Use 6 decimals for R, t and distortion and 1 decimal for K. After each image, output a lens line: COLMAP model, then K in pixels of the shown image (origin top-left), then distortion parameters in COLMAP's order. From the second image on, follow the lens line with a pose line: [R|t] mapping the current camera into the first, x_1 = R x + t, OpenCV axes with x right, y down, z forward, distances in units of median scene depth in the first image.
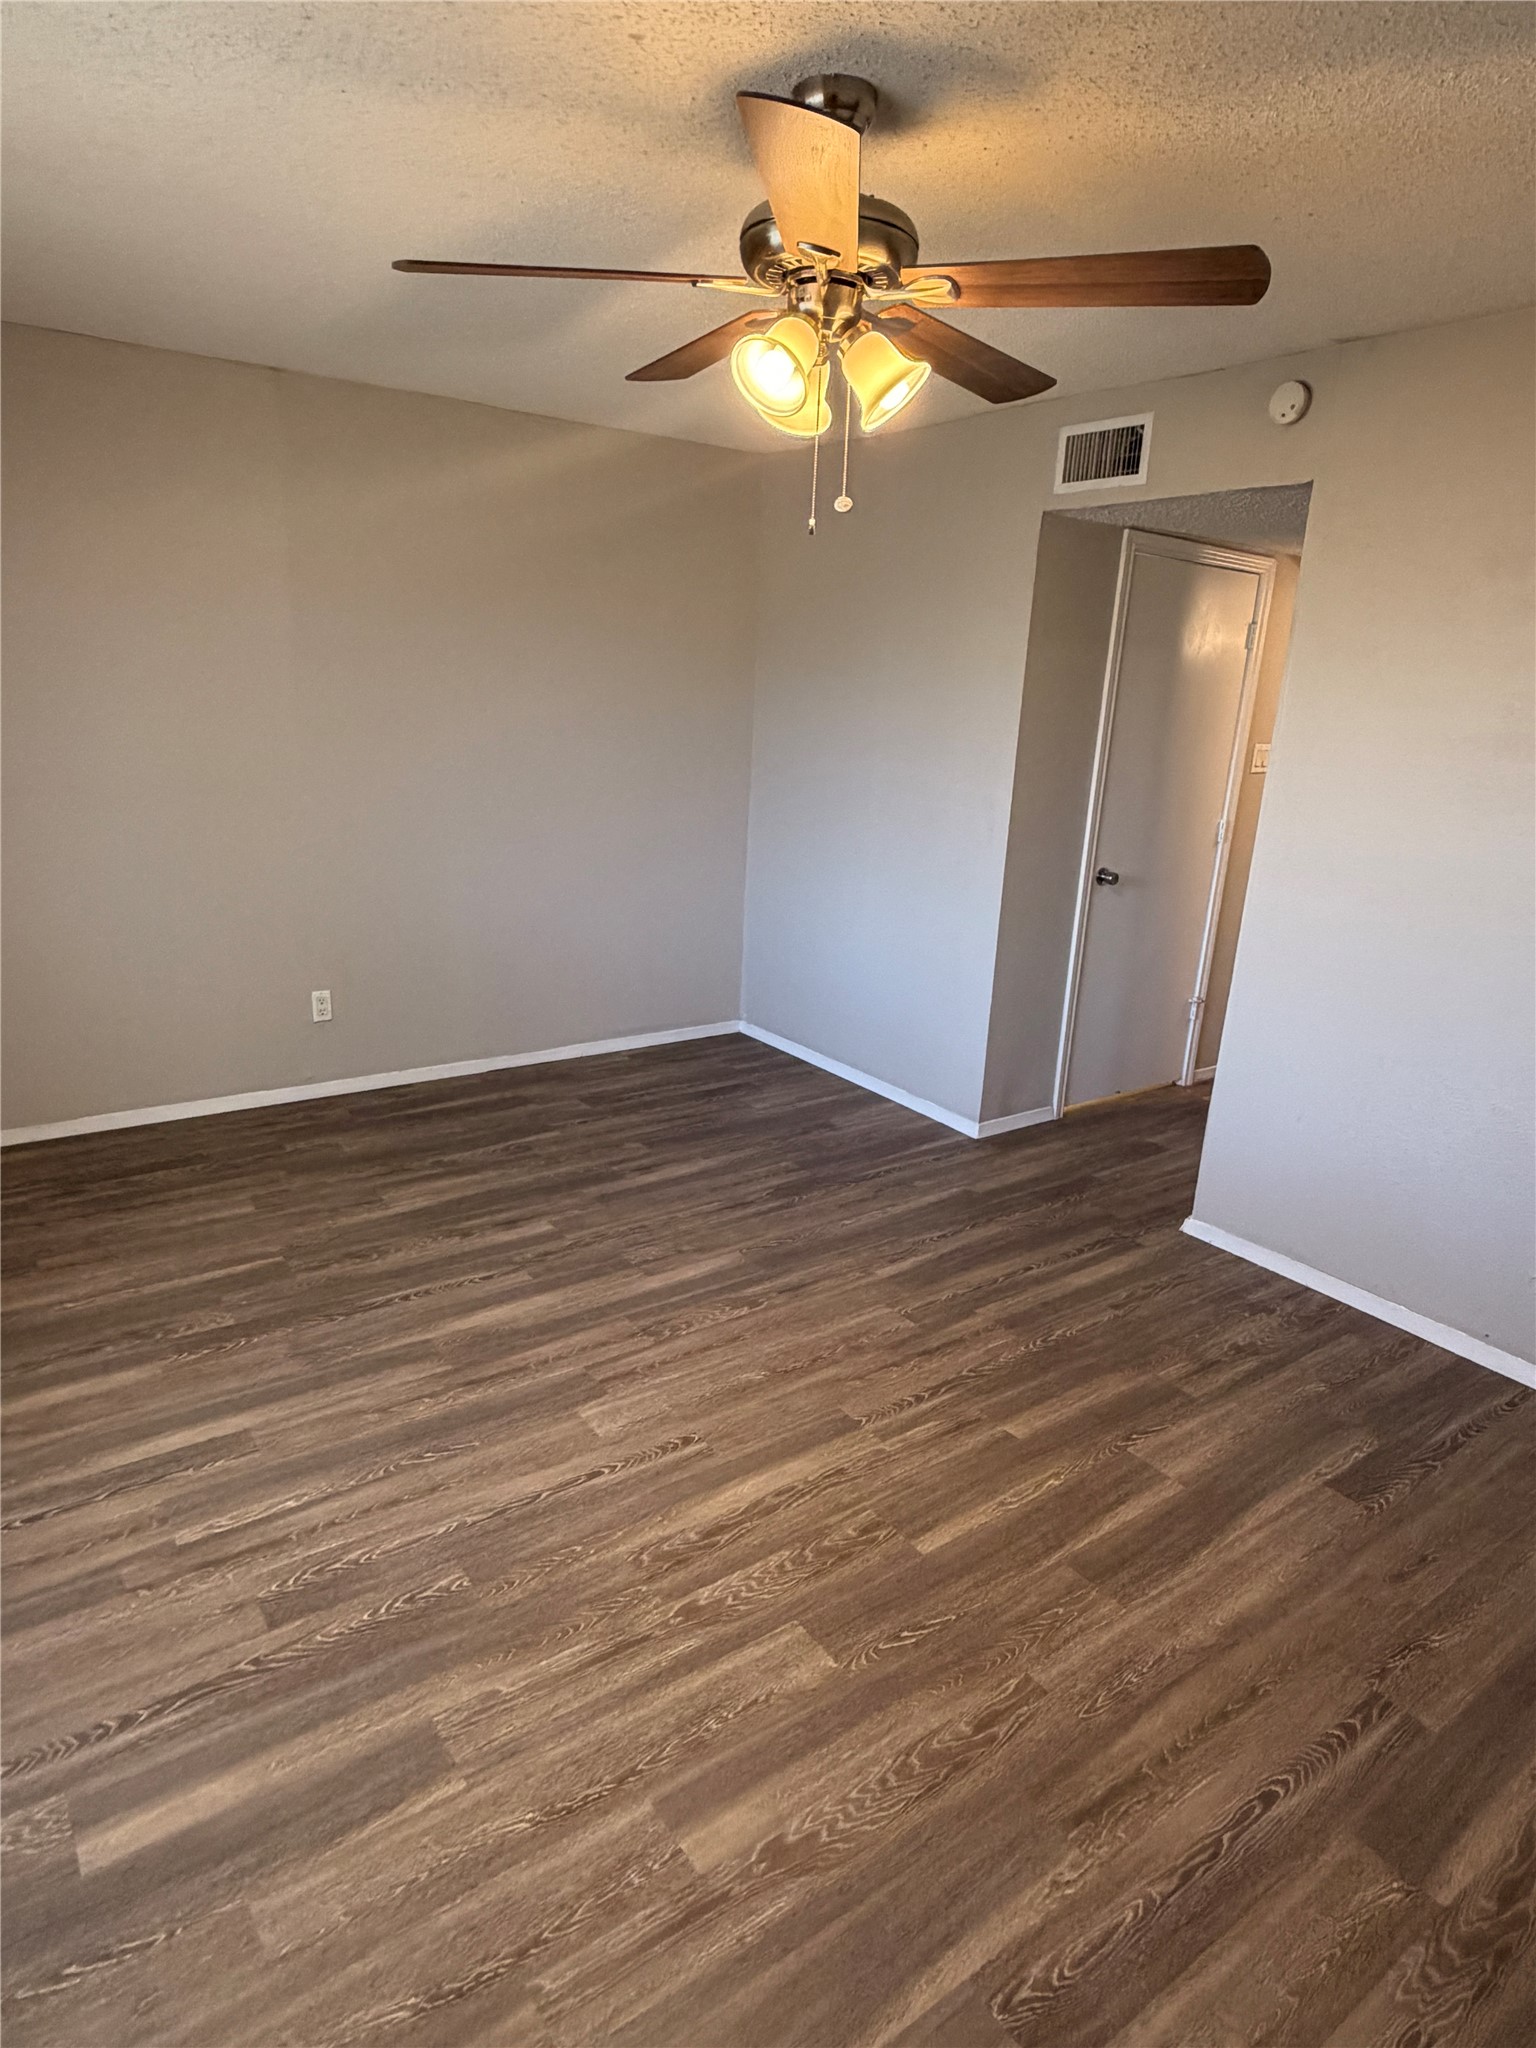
lens RADIAL K [[1165.0, 0, 768.0], [0, 1165.0, 1024.0], [0, 0, 1]] dist [-0.000710, 0.000216]
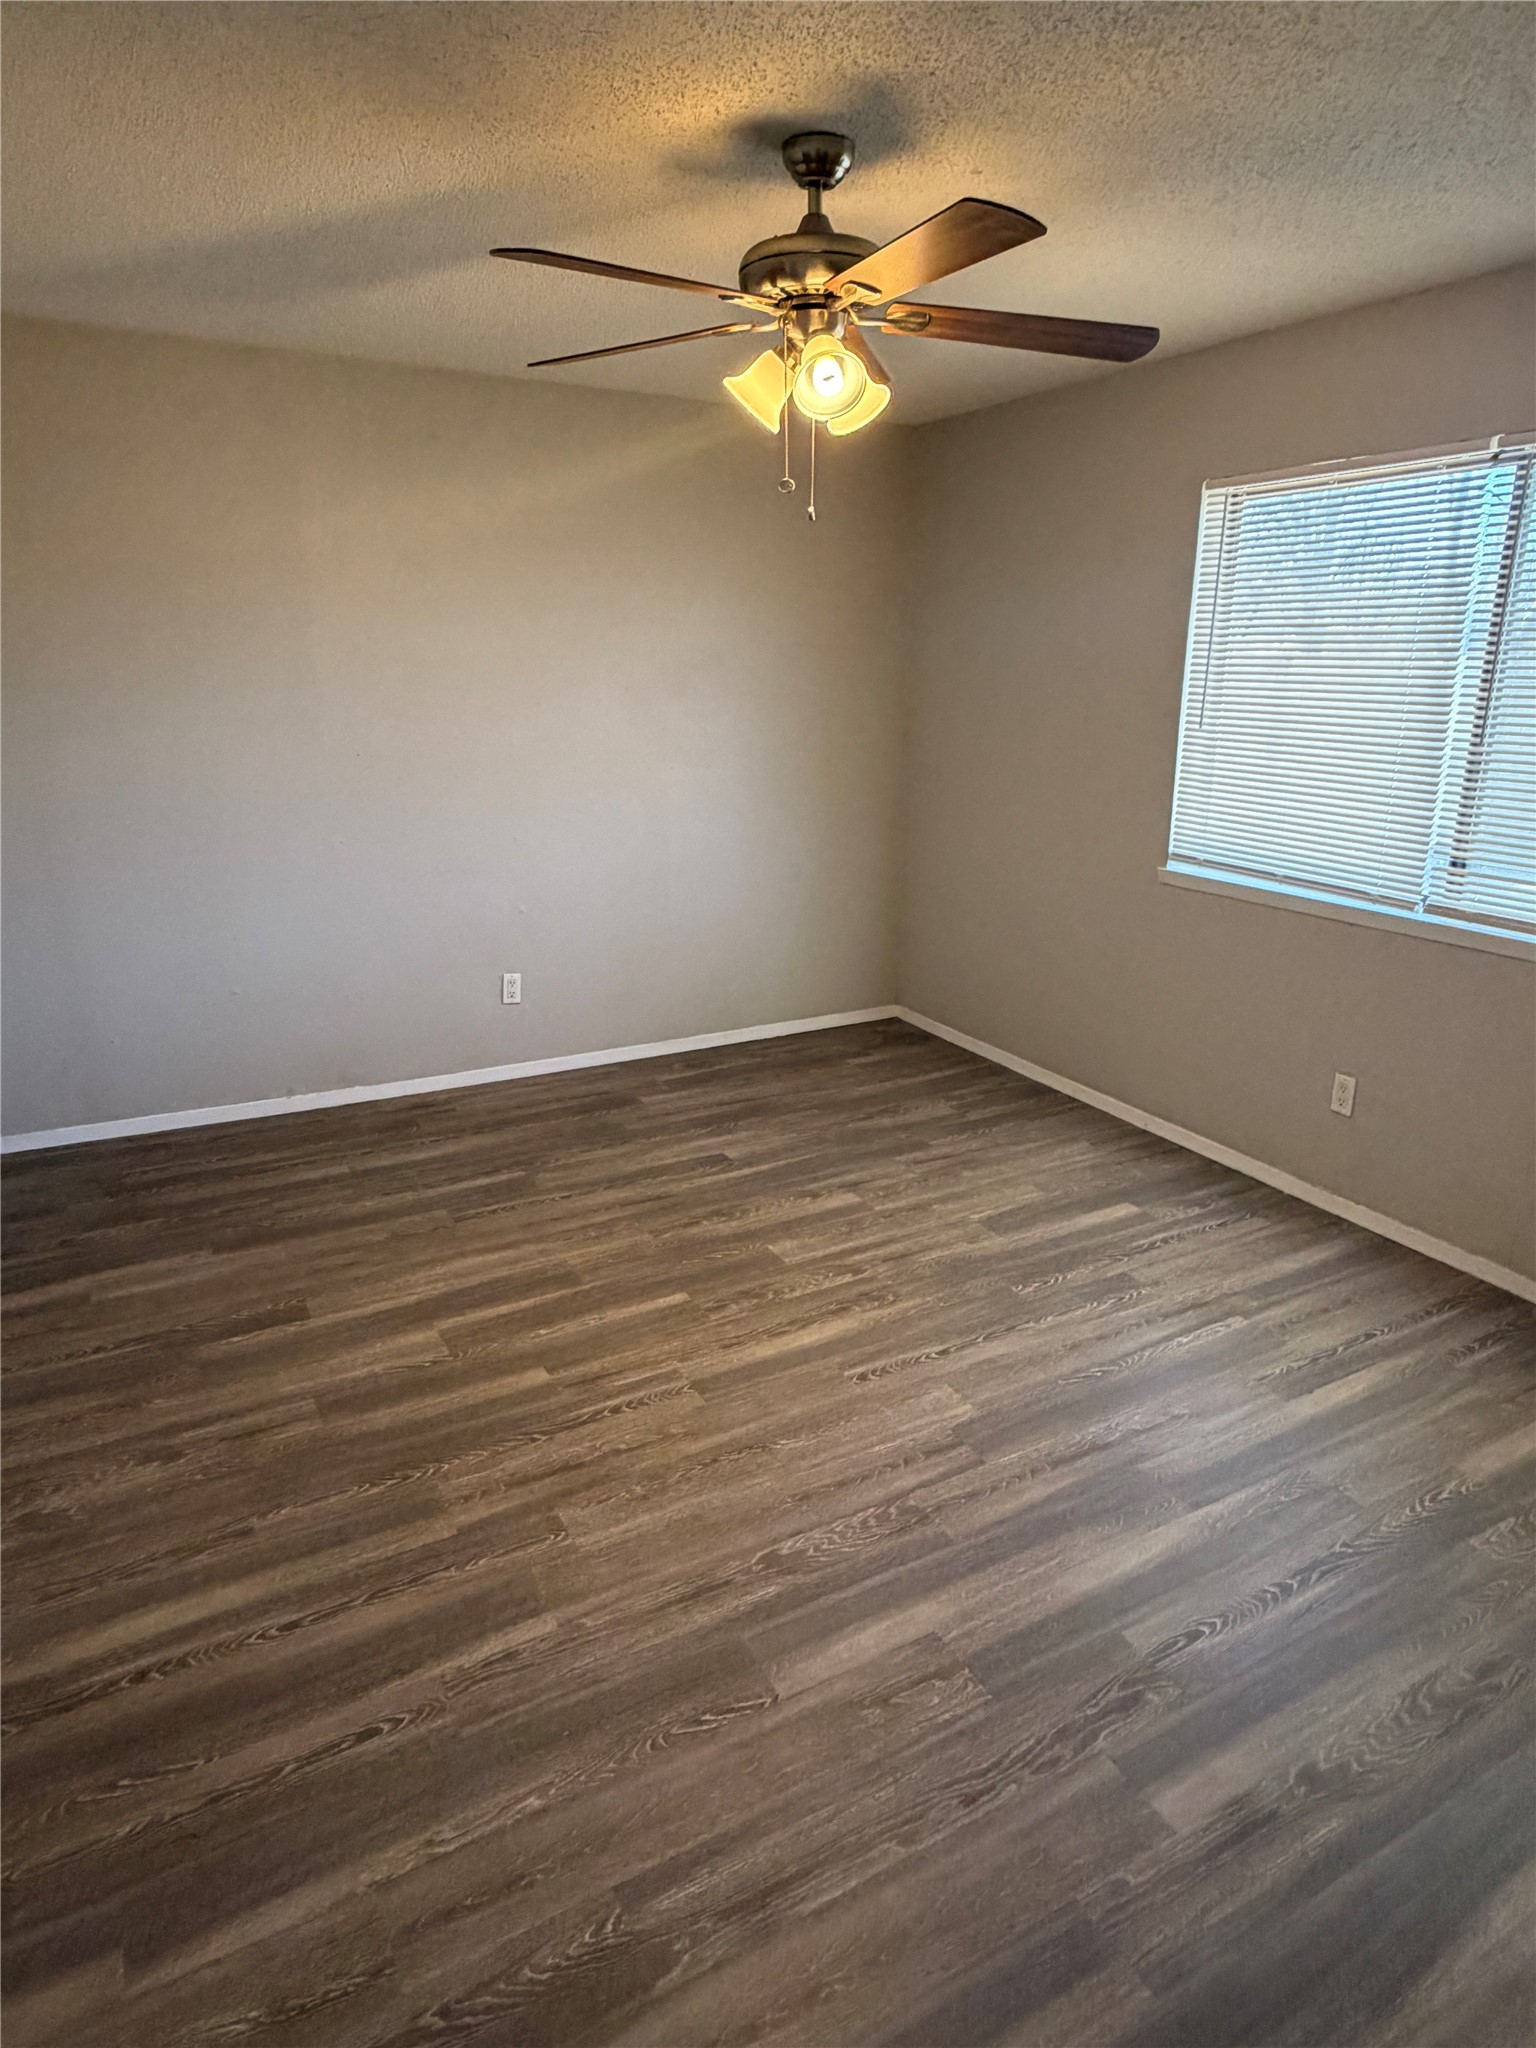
lens RADIAL K [[1165.0, 0, 768.0], [0, 1165.0, 1024.0], [0, 0, 1]] dist [-0.000710, 0.000216]
pose [[-0.990803, -0.088298, 0.102536, -0.065657], [-0.015340, 0.826164, 0.563221, -0.506509], [-0.134443, 0.556468, -0.819920, 1.730704]]
